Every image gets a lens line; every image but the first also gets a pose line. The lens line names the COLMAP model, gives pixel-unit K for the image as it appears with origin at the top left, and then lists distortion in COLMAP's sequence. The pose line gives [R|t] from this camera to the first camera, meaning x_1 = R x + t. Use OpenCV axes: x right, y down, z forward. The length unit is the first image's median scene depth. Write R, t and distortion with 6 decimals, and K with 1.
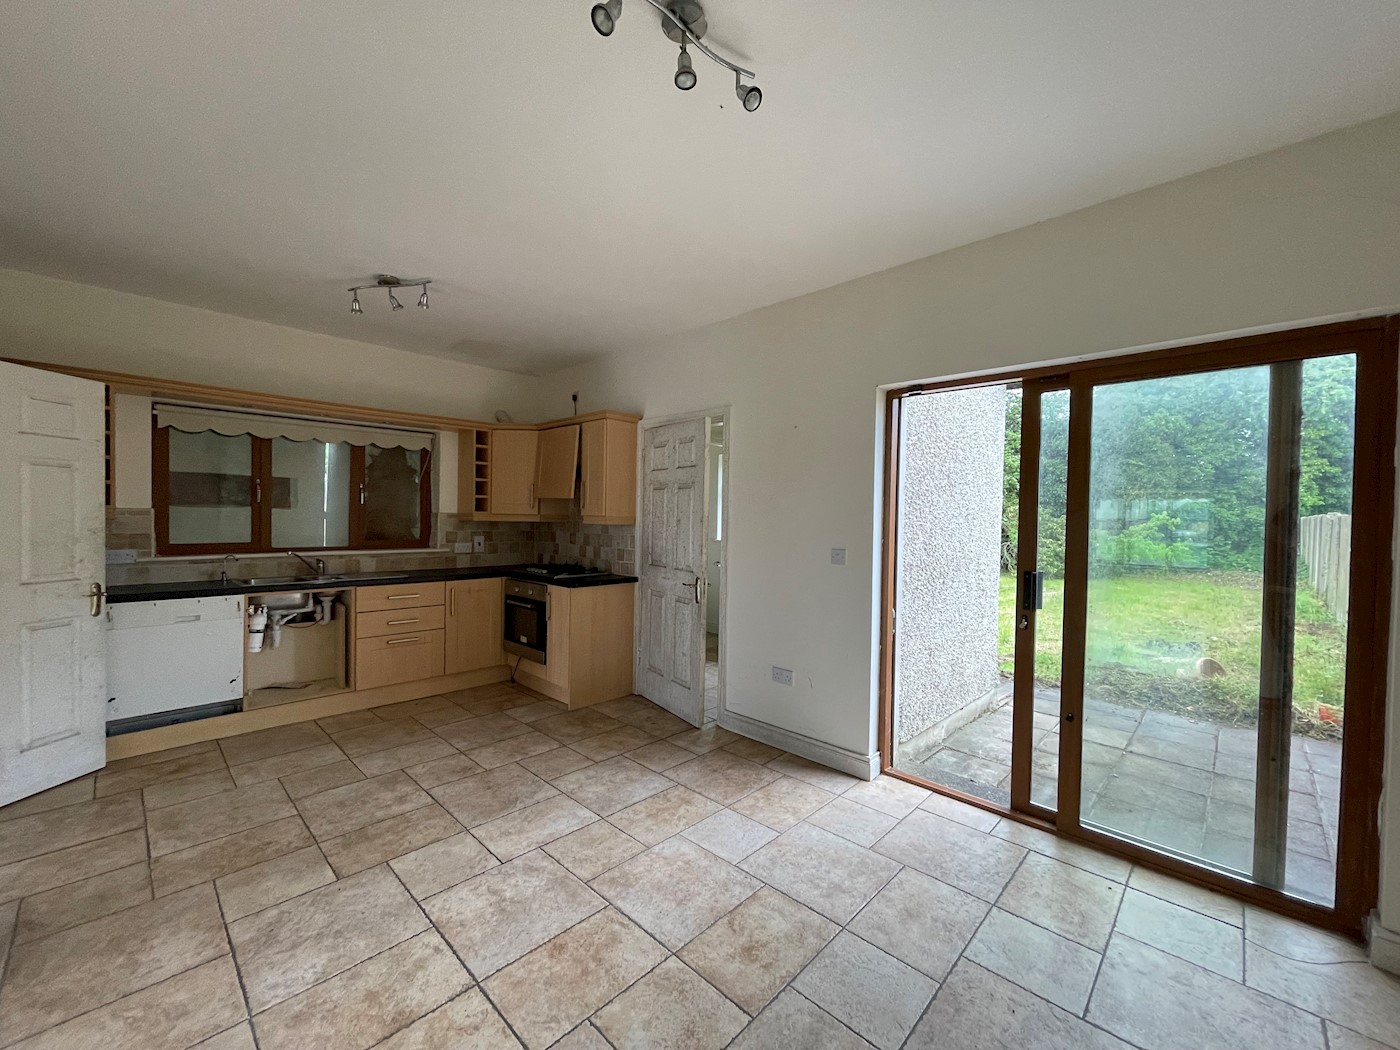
lens RADIAL K [[562.8, 0, 695.1], [0, 562.8, 526.3], [0, 0, 1]] dist [-0.000504, -0.000420]
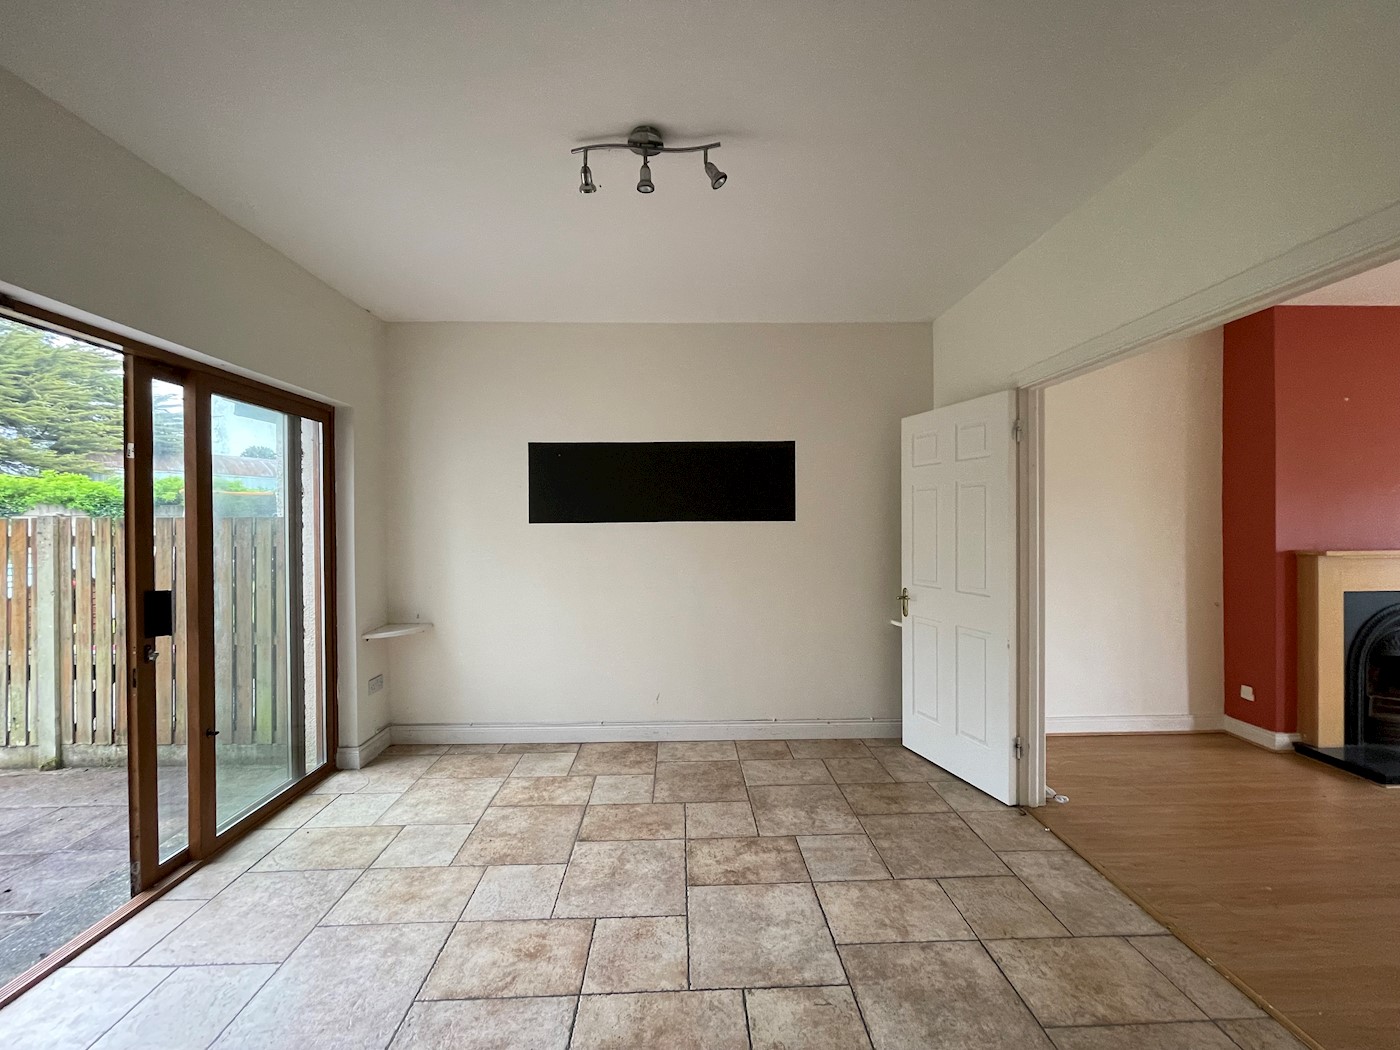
lens RADIAL K [[562.8, 0, 698.9], [0, 562.8, 515.5], [0, 0, 1]] dist [-0.000504, -0.000420]
pose [[-0.721676, -0.005648, 0.692208, -0.788072], [0.007419, 0.999846, 0.015894, -0.054210], [-0.692191, 0.016606, -0.721523, 1.449615]]
